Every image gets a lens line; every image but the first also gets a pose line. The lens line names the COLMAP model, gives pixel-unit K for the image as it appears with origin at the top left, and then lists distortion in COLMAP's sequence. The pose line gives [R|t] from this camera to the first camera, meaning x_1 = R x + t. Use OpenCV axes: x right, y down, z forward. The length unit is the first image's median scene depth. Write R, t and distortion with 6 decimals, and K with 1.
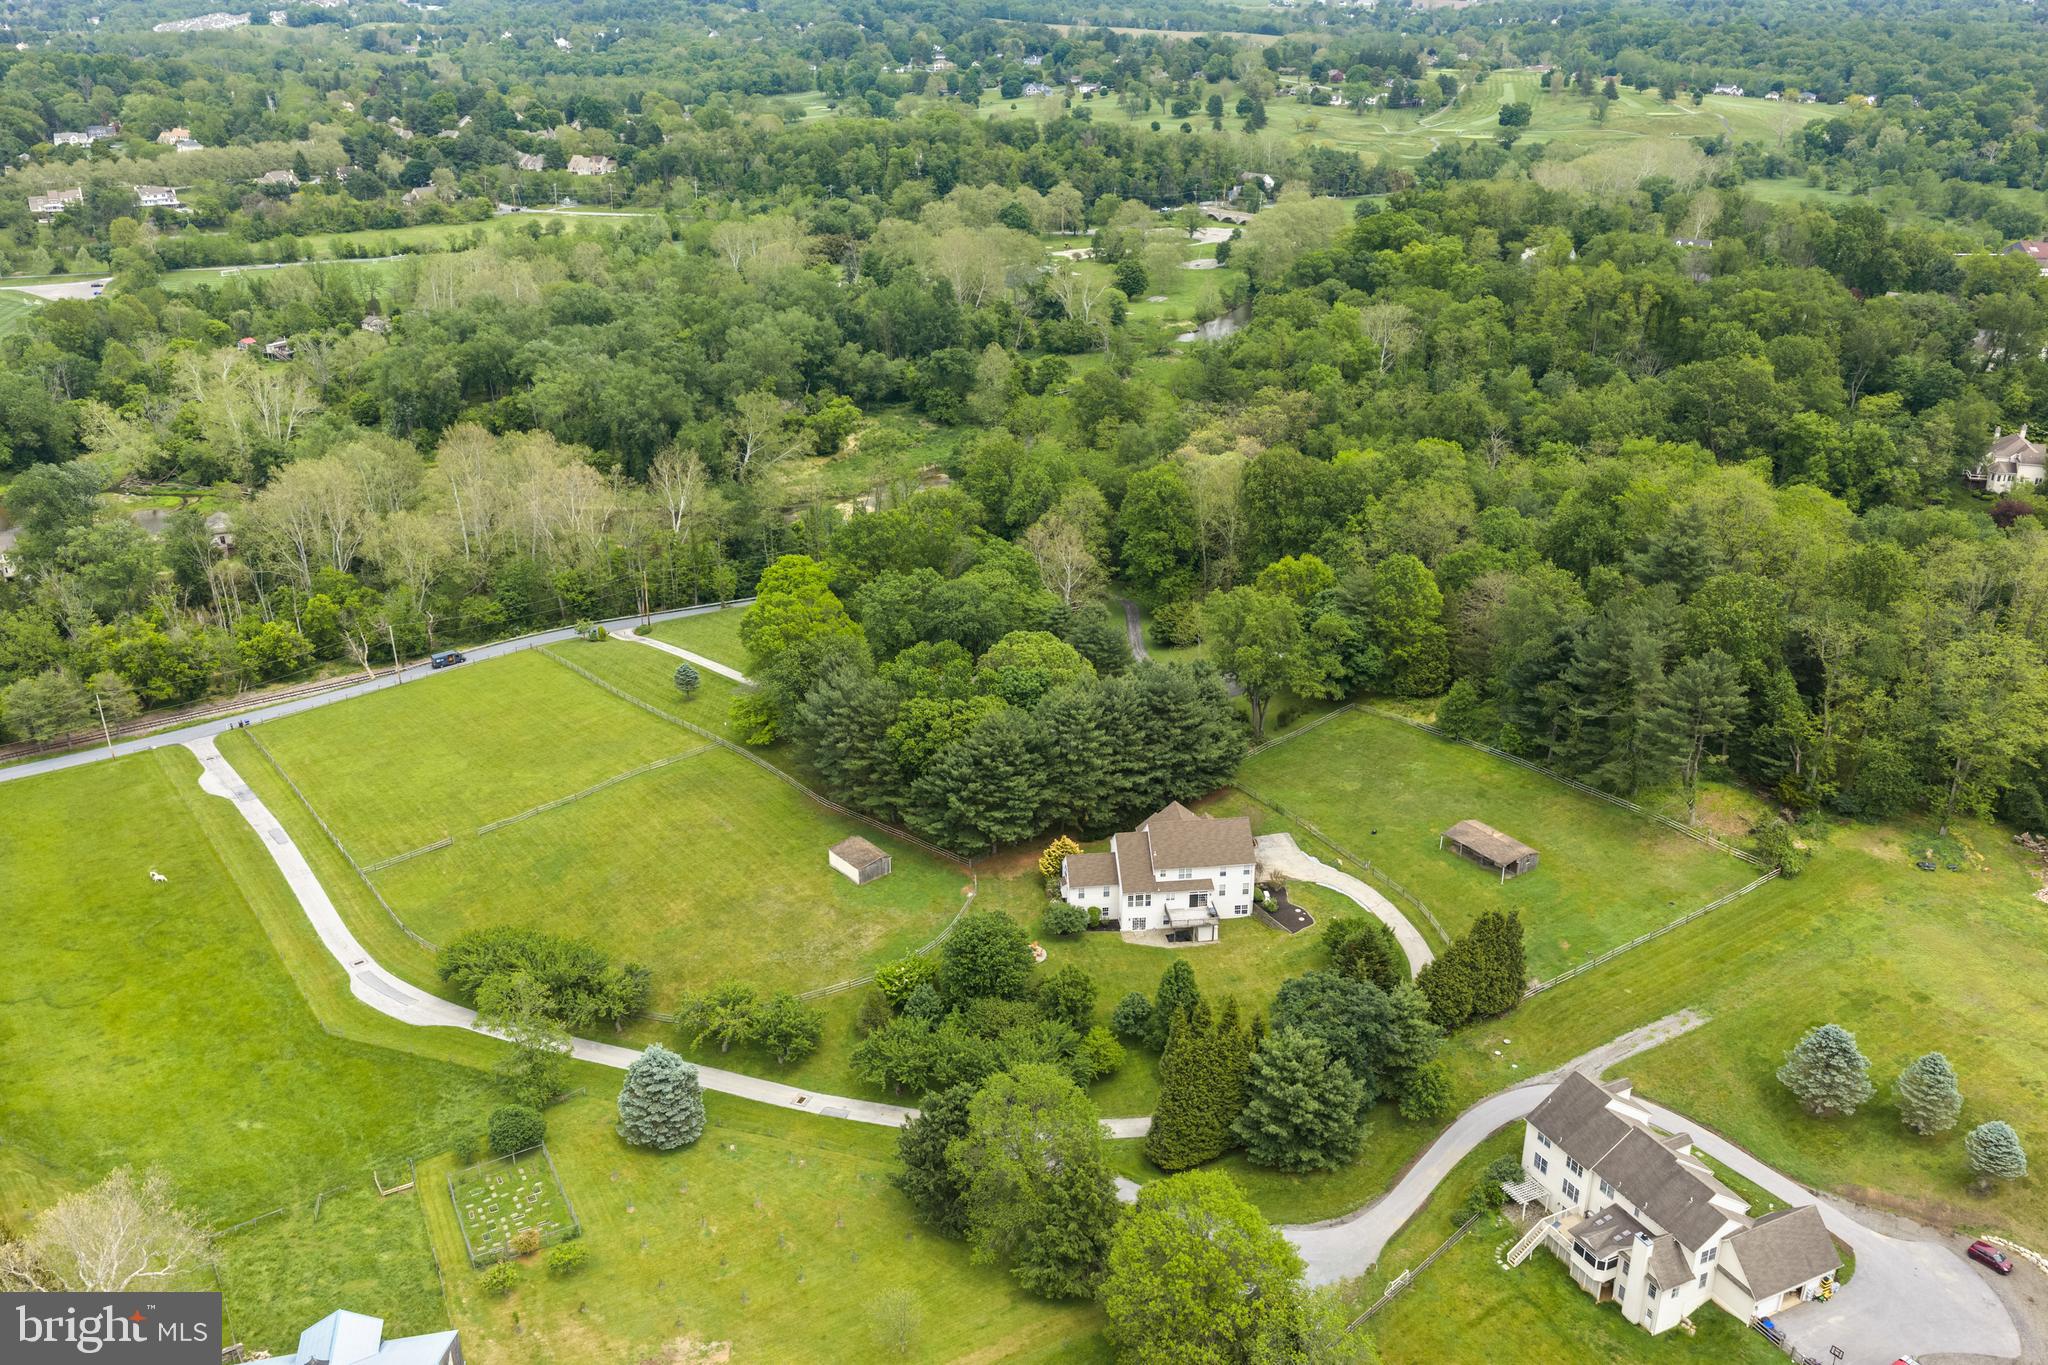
lens RADIAL K [[1696.6, 0, 1025.1], [0, 1696.6, 692.8], [0, 0, 1]] dist [0.017447, -0.024427]
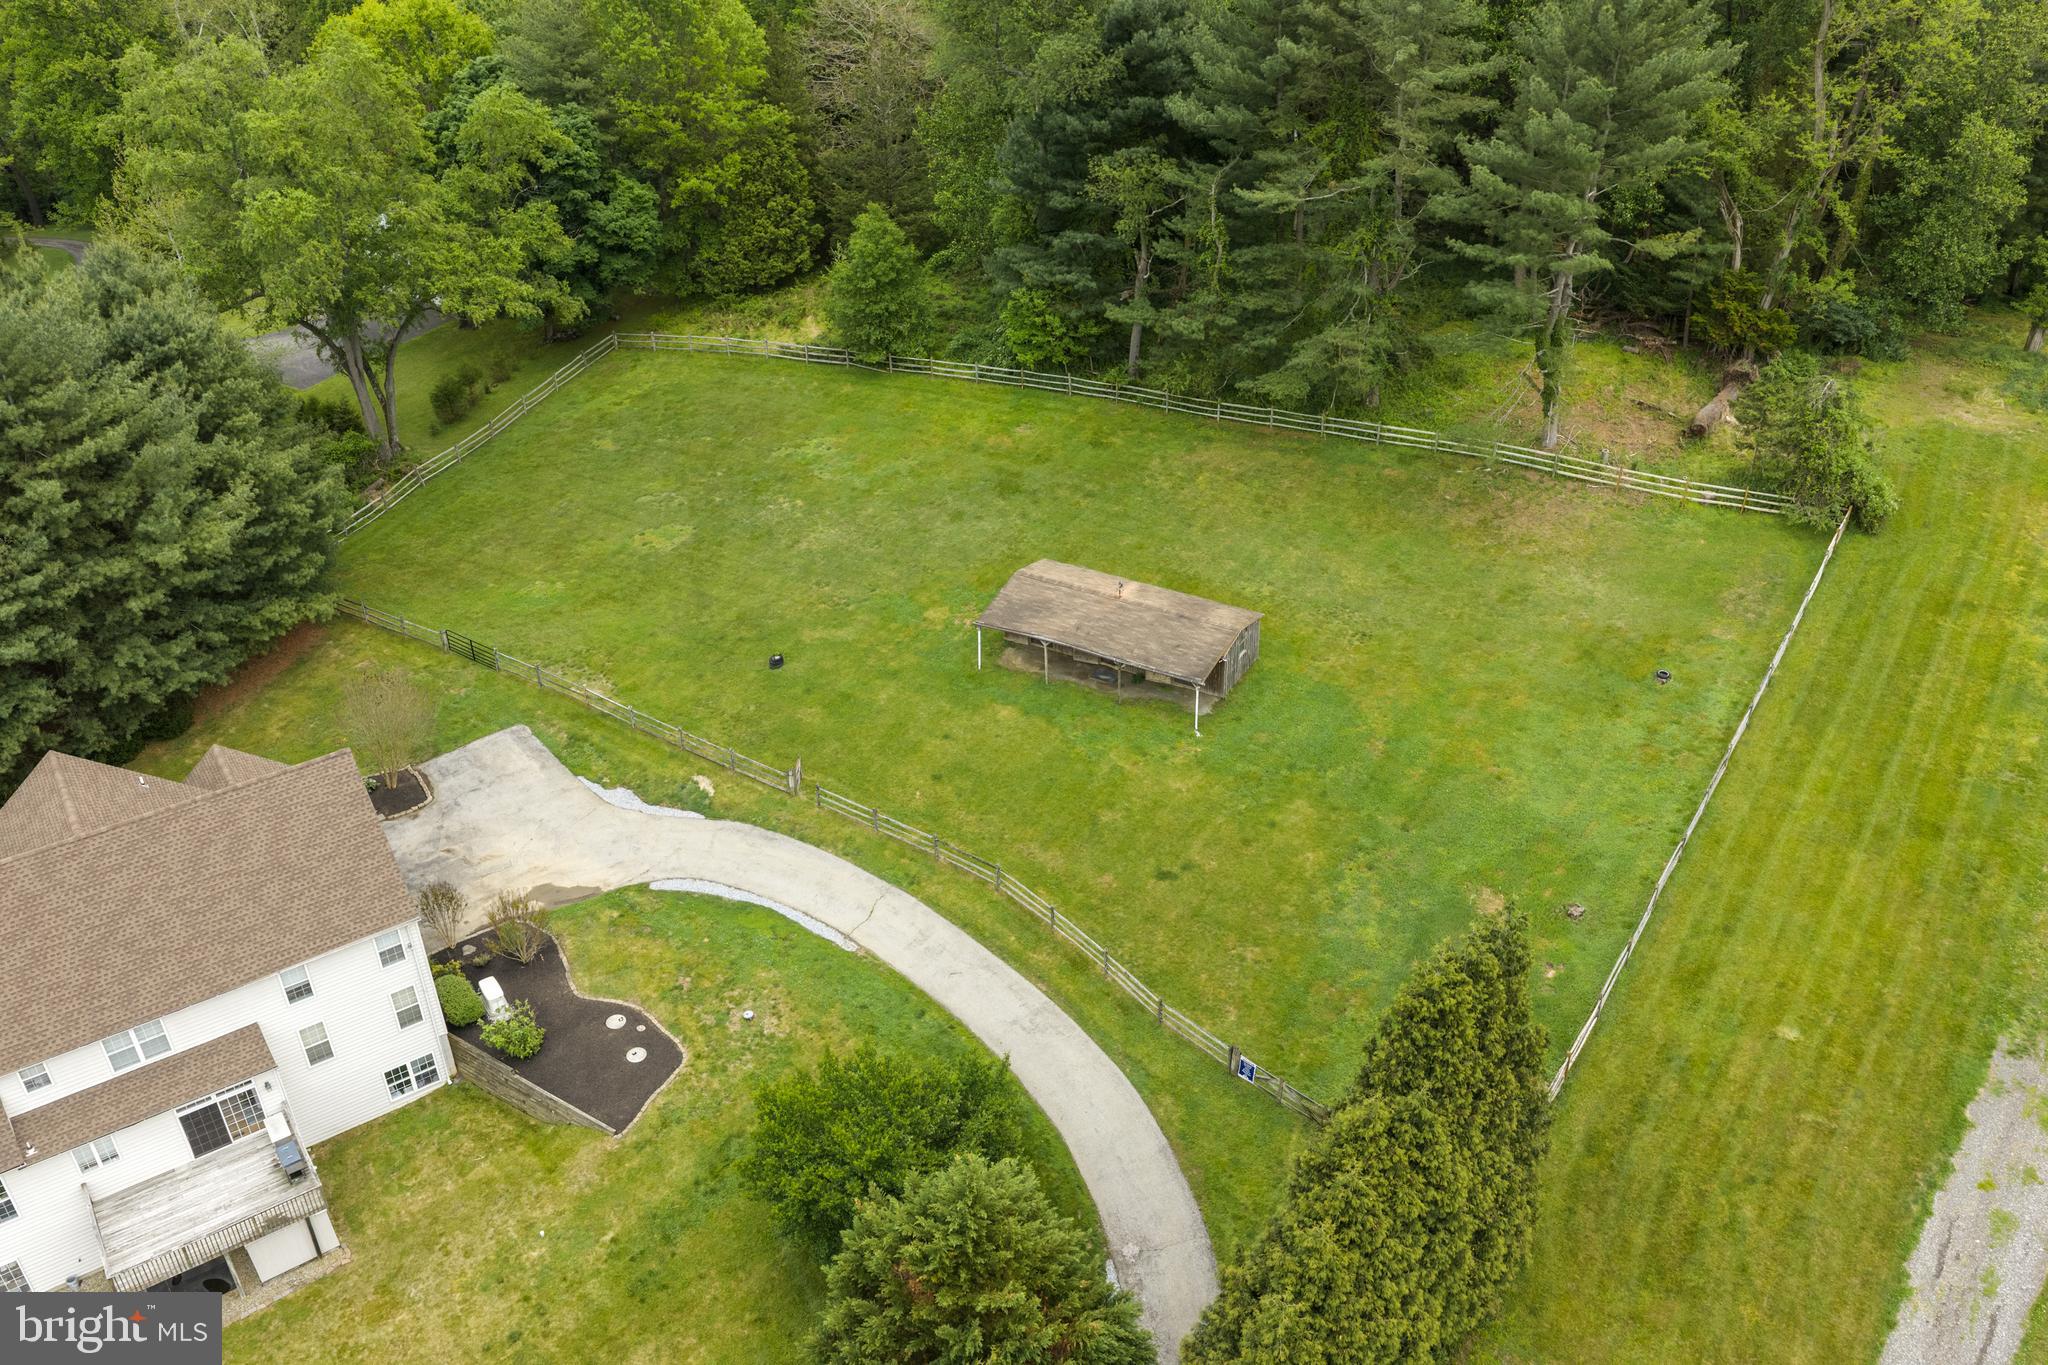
lens RADIAL K [[1696.6, 0, 1030.0], [0, 1696.6, 695.6], [0, 0, 1]] dist [0.017447, -0.024427]
pose [[0.885153, -0.256632, 0.388129, 0.121713], [0.188128, 0.960314, 0.205923, 0.029724], [-0.425572, -0.109256, 0.898305, 0.698186]]
